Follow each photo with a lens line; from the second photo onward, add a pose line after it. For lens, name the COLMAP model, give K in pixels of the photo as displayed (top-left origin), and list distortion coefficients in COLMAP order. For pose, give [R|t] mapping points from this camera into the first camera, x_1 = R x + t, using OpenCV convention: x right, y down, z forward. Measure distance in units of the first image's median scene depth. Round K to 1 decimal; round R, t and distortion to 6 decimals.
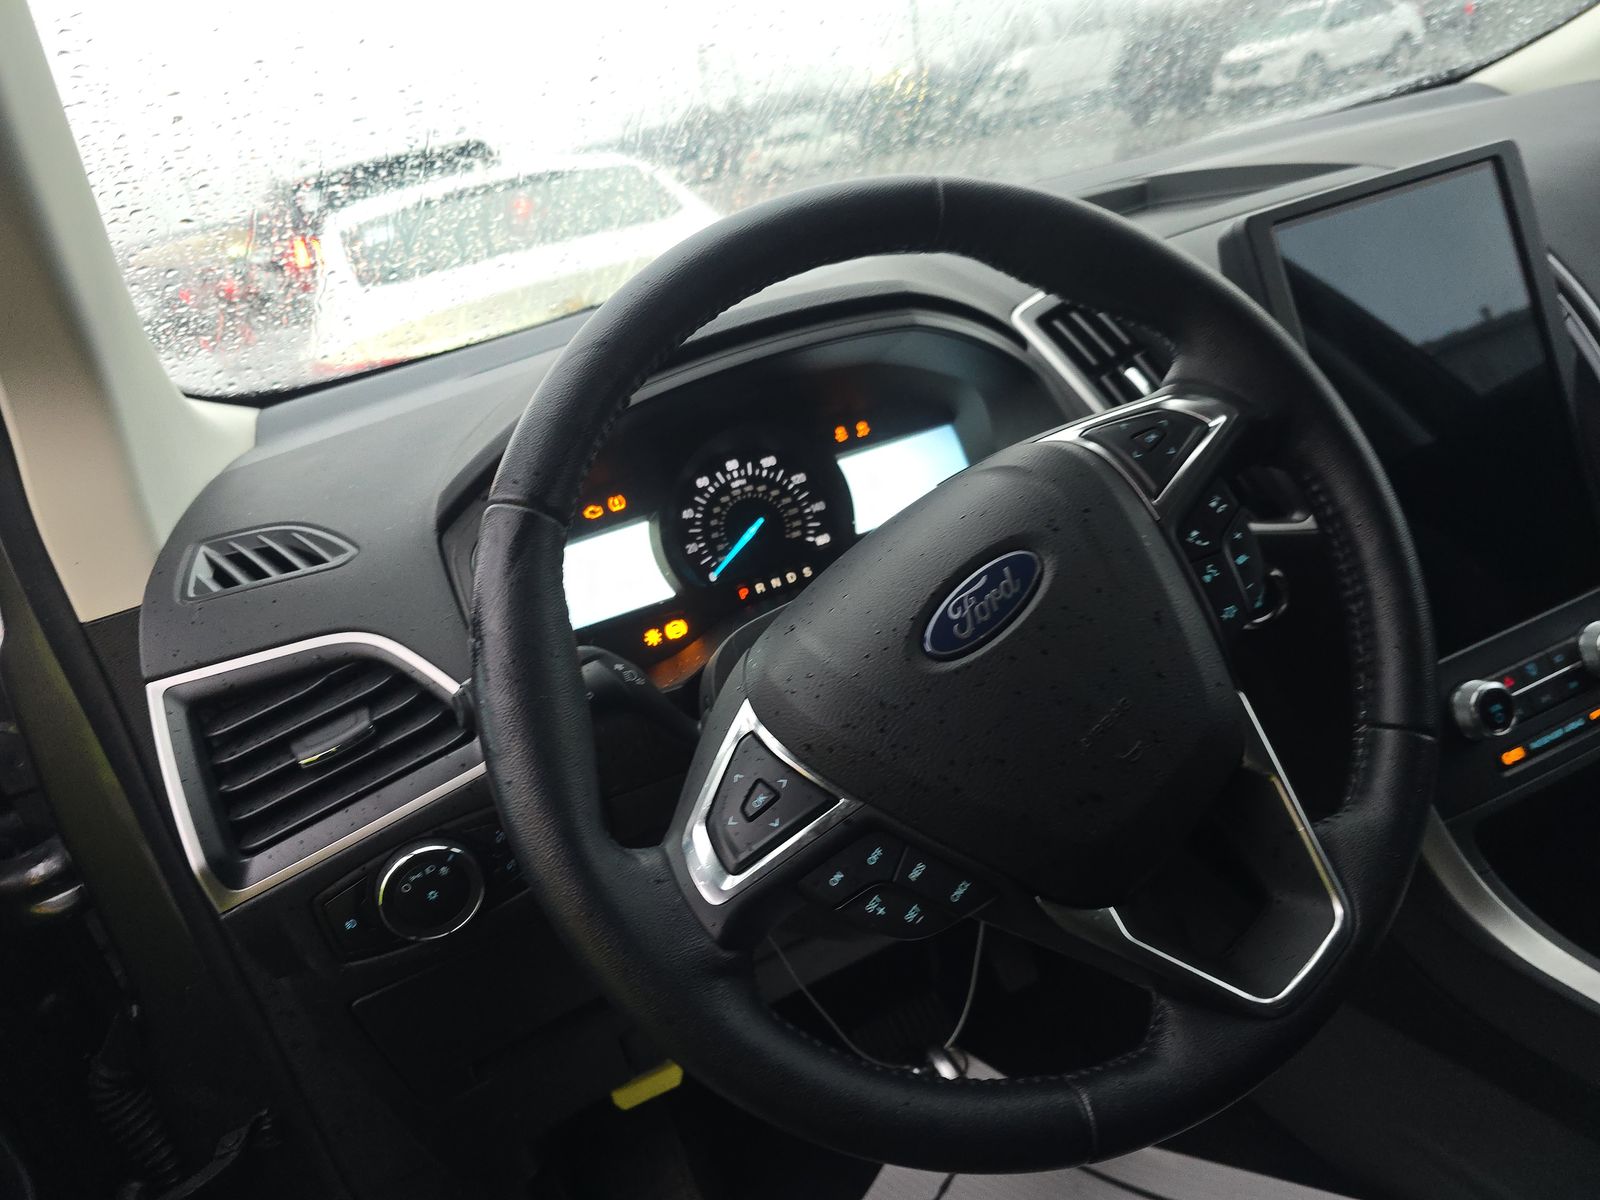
lens RADIAL K [[1085.8, 0, 804.2], [0, 1085.8, 598.7], [0, 0, 1]] dist [0.049092, -0.044254]
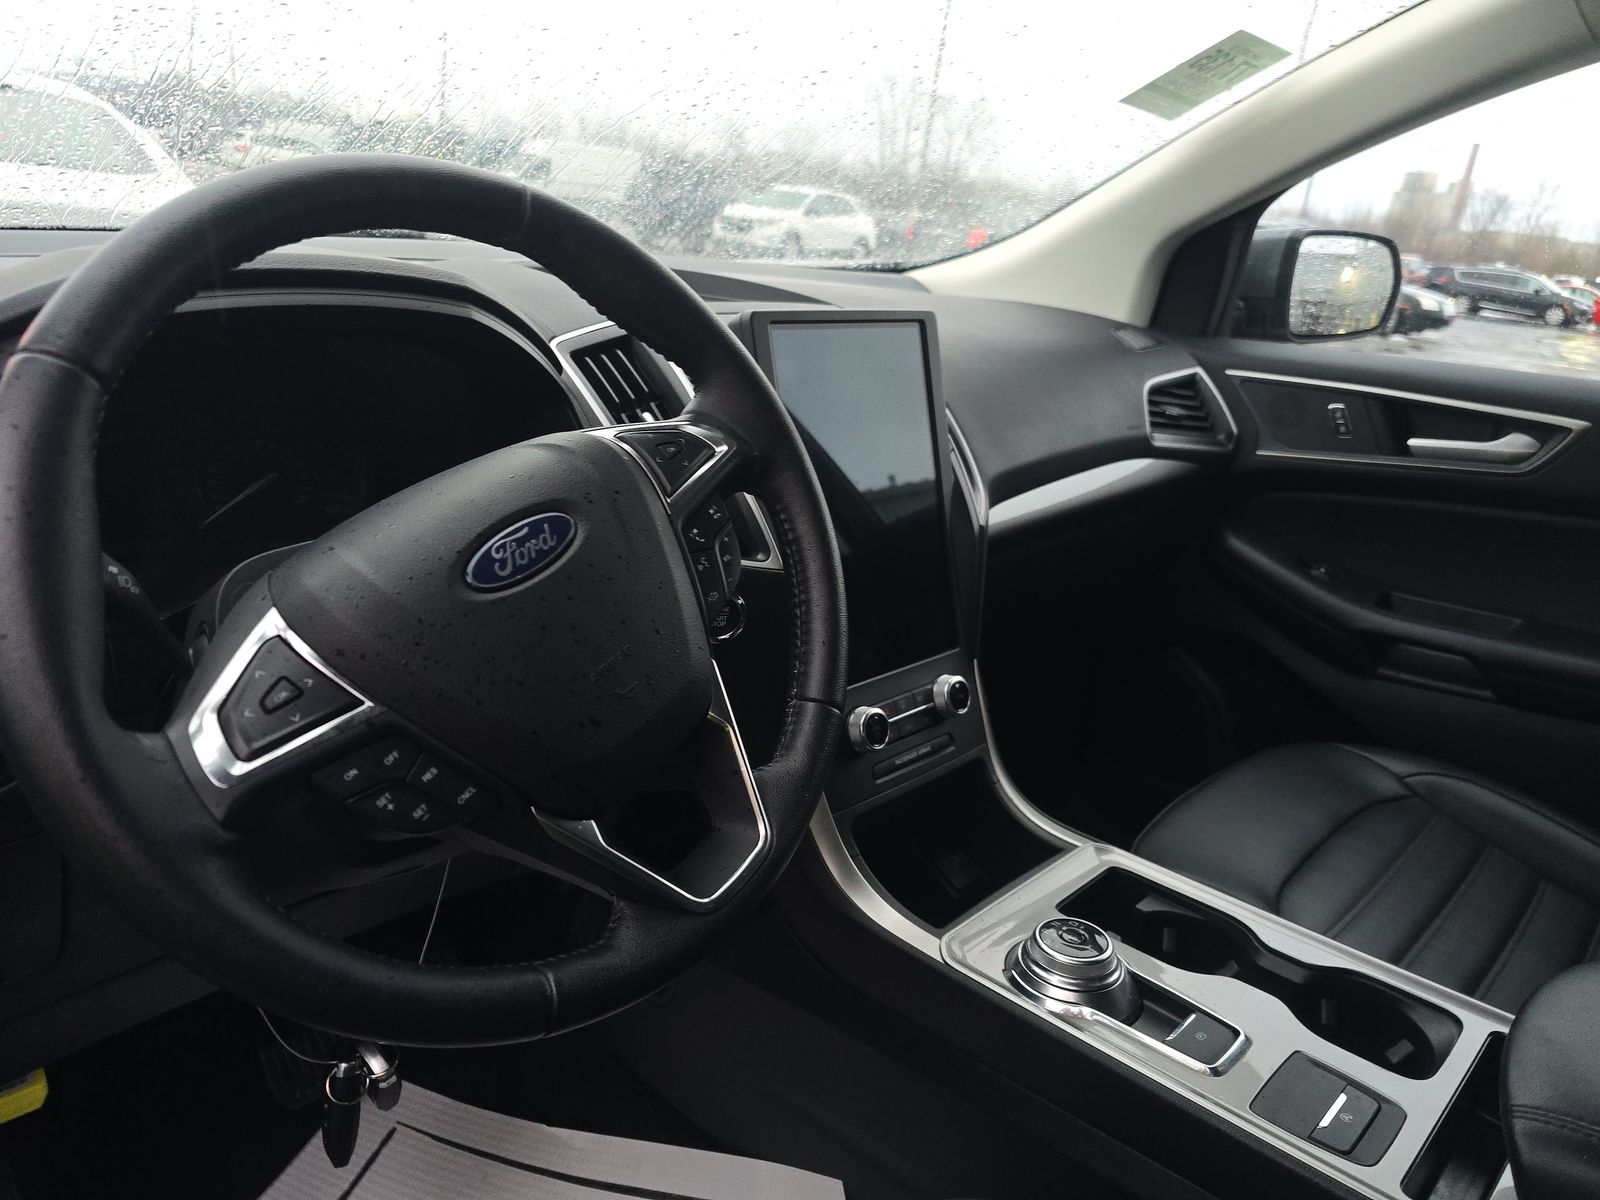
lens RADIAL K [[1085.8, 0, 792.8], [0, 1085.8, 594.9], [0, 0, 1]] dist [0.049092, -0.044254]
pose [[0.876951, 0.154626, 0.455025, -0.099513], [-0.120085, 0.987294, -0.104066, 0.134873], [-0.465335, 0.036619, 0.884377, -0.144253]]
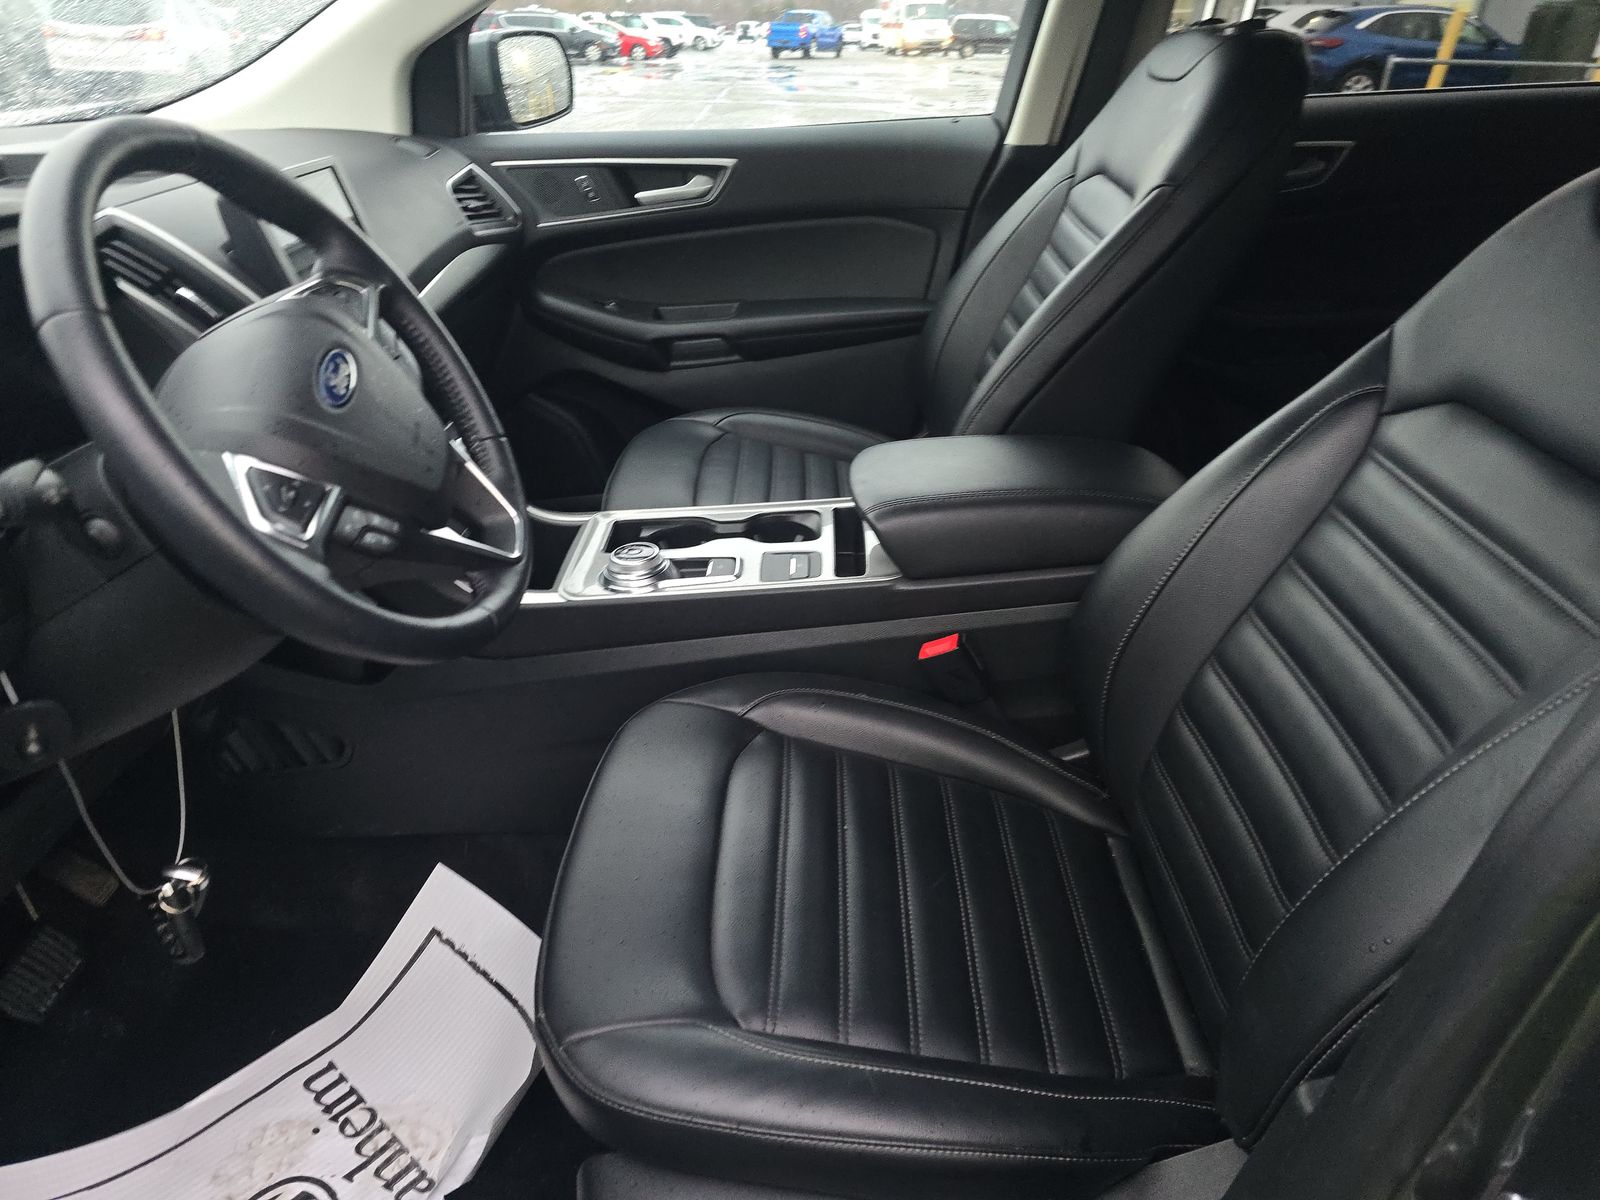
lens RADIAL K [[1085.8, 0, 813.2], [0, 1085.8, 607.8], [0, 0, 1]] dist [0.049092, -0.044254]
pose [[0.375273, -0.234012, 0.896888, -1.156430], [0.266601, 0.953969, 0.137355, 0.310382], [-0.887747, 0.187566, 0.420387, -0.337987]]
